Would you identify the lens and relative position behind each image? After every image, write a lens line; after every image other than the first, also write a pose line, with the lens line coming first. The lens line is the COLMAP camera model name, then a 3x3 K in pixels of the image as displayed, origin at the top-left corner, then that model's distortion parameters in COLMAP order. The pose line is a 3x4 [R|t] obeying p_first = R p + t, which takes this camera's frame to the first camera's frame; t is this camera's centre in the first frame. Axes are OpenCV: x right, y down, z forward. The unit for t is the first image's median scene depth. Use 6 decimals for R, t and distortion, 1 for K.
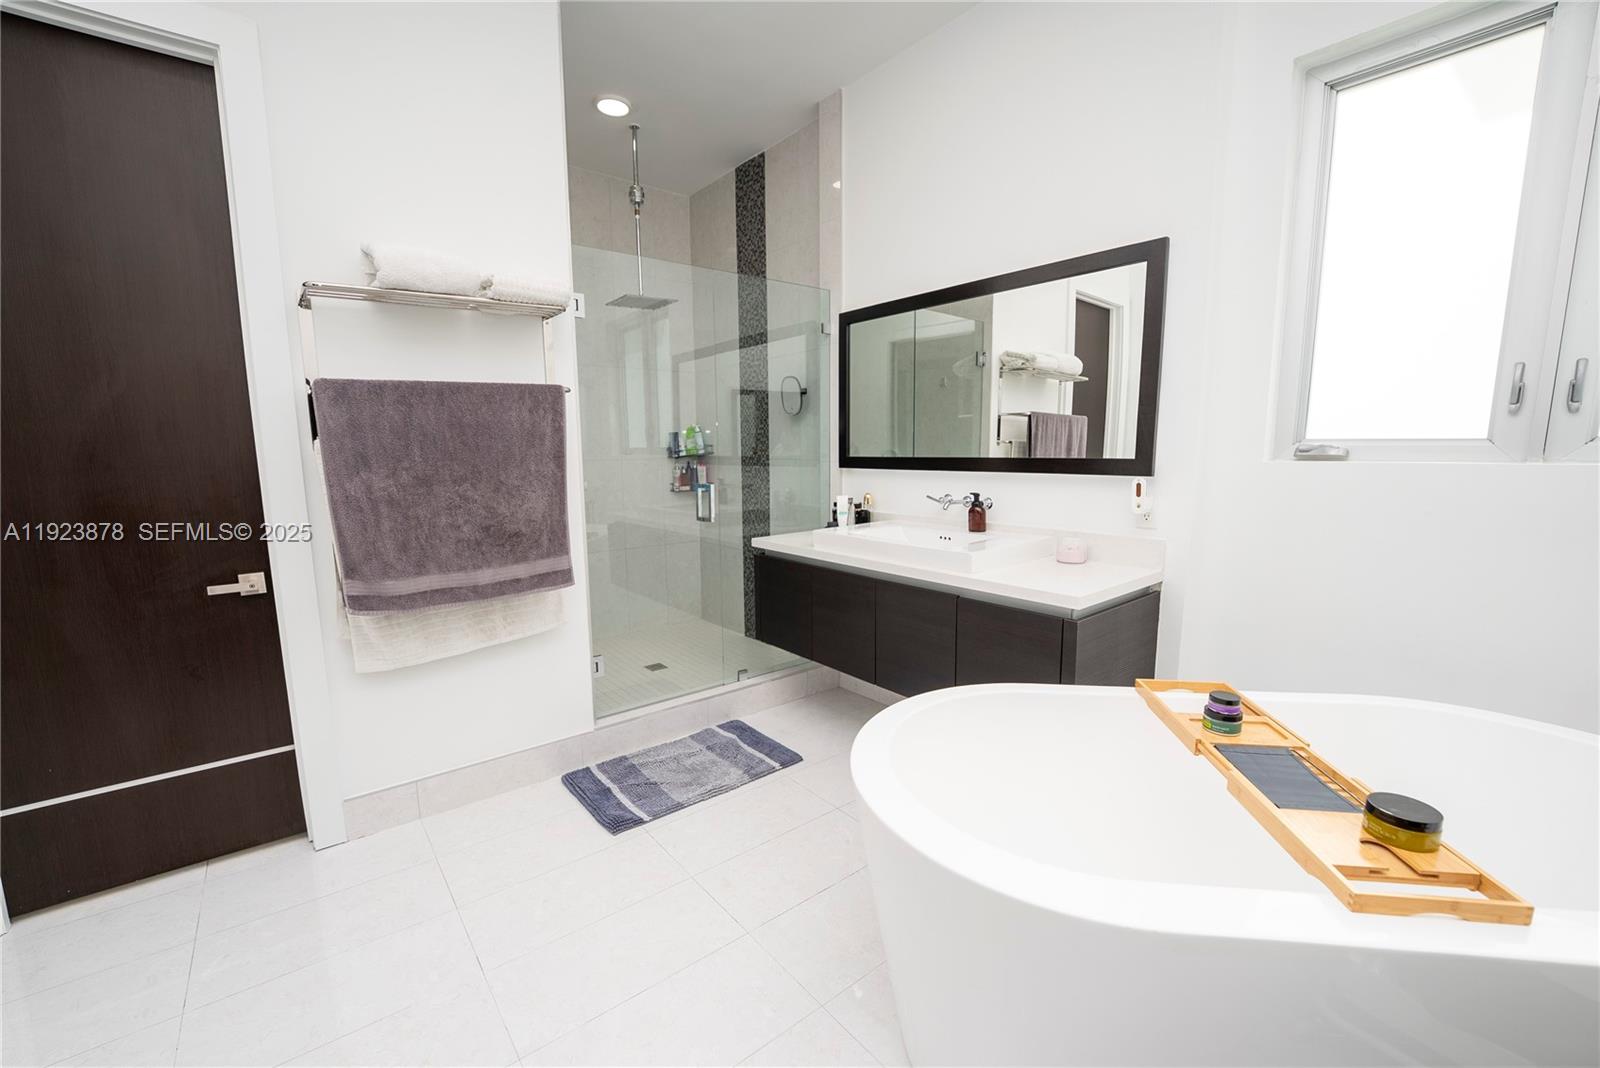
lens RADIAL K [[651.1, 0, 792.4], [0, 651.1, 546.6], [0, 0, 1]] dist [-0.031401, 0.004301]
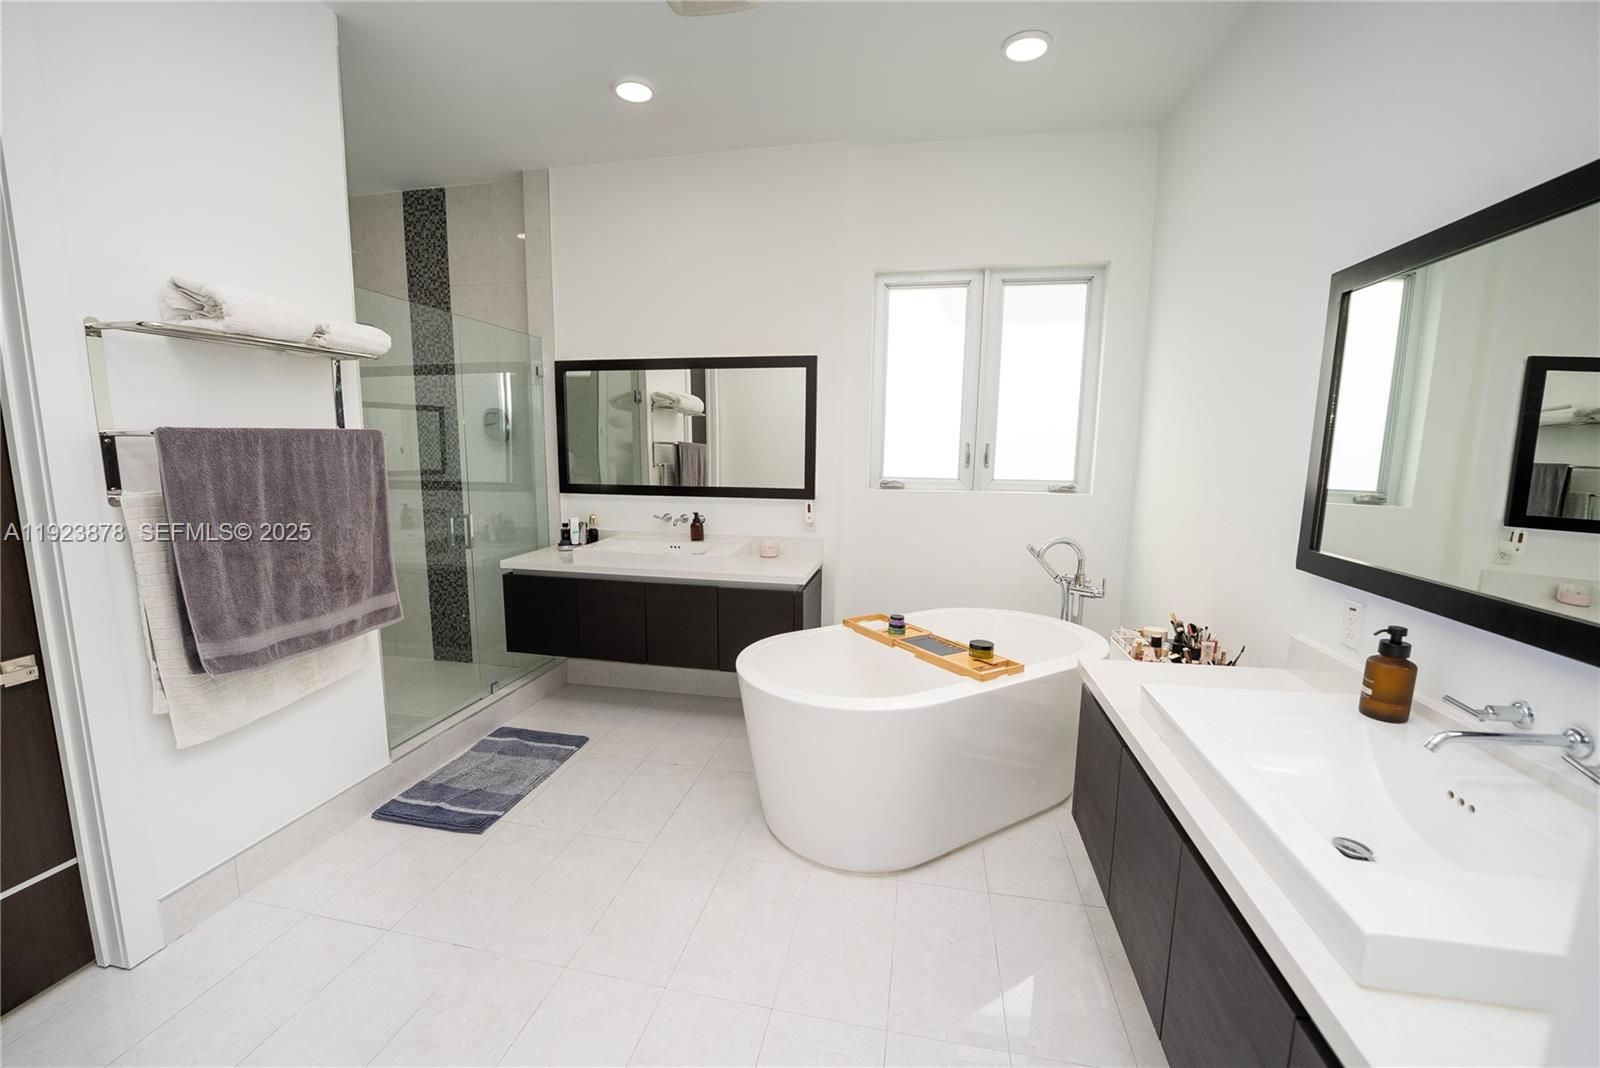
lens RADIAL K [[651.1, 0, 790.0], [0, 651.1, 543.7], [0, 0, 1]] dist [-0.031401, 0.004301]
pose [[0.768036, -0.074781, 0.636025, -0.502798], [0.077363, 0.996720, 0.023769, -0.038683], [-0.635716, 0.030950, 0.771302, -0.206688]]
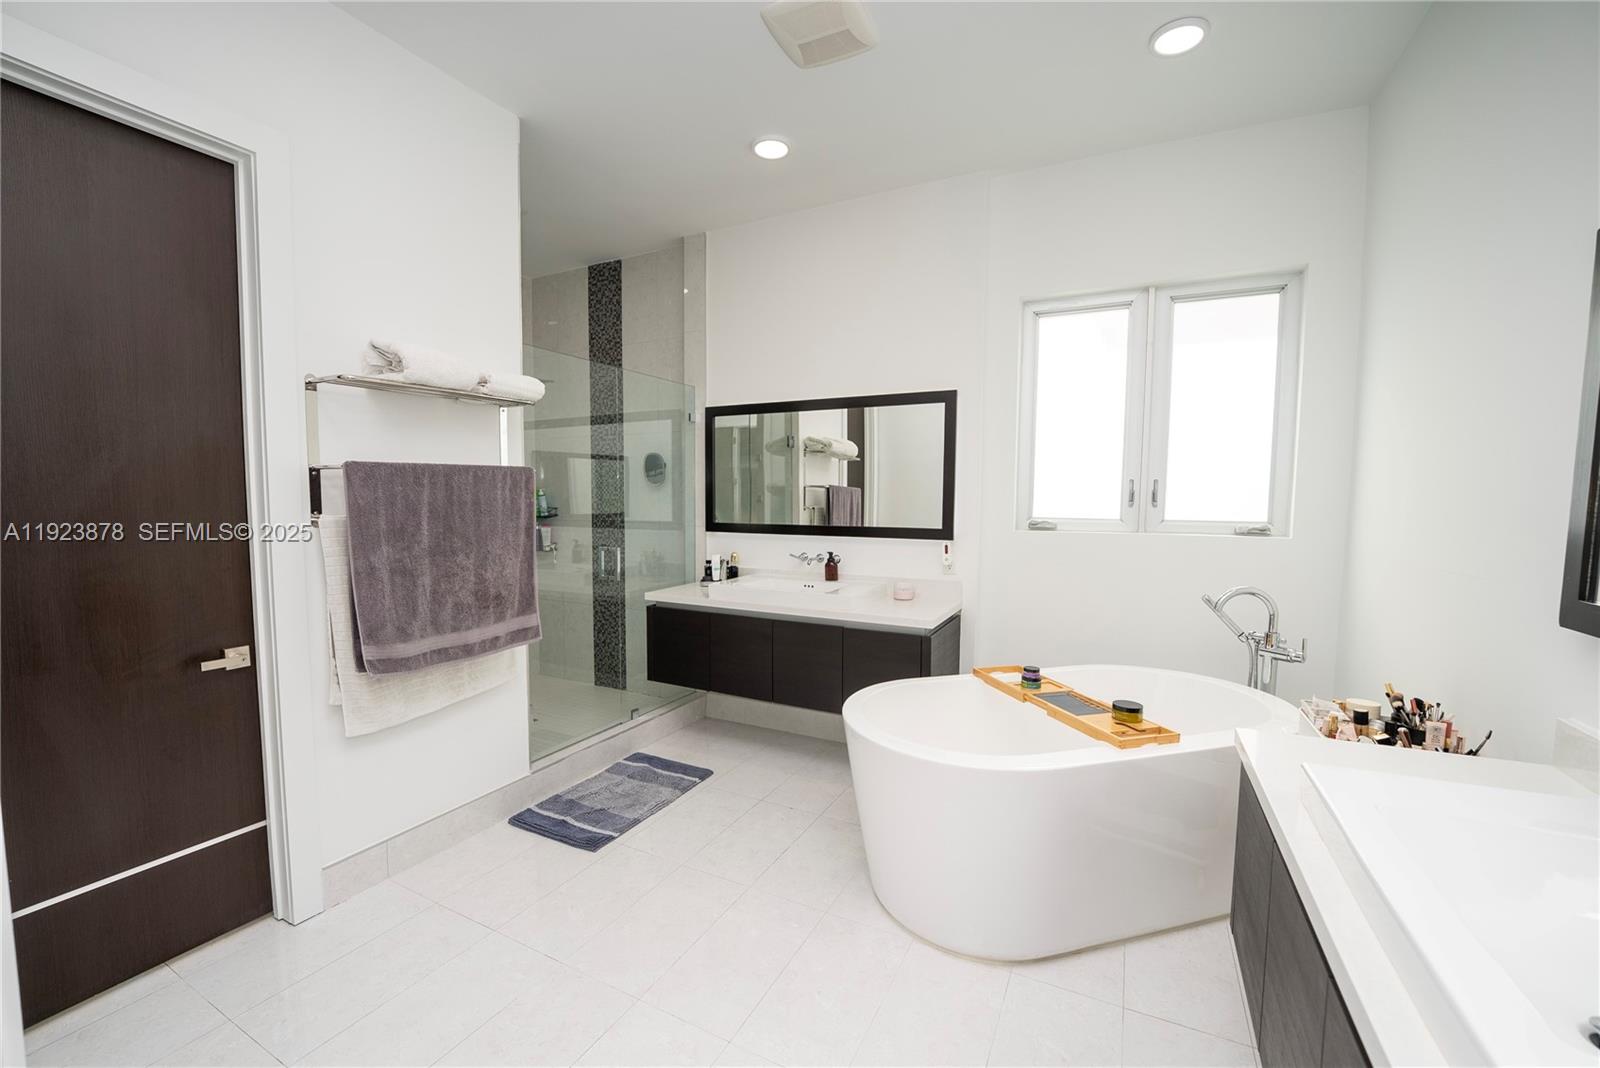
lens RADIAL K [[651.1, 0, 791.3], [0, 651.1, 545.4], [0, 0, 1]] dist [-0.031401, 0.004301]
pose [[0.913080, -0.013411, 0.407560, -0.392494], [0.045168, 0.996635, -0.068397, -0.007943], [-0.405272, 0.080860, 0.910613, -0.232179]]
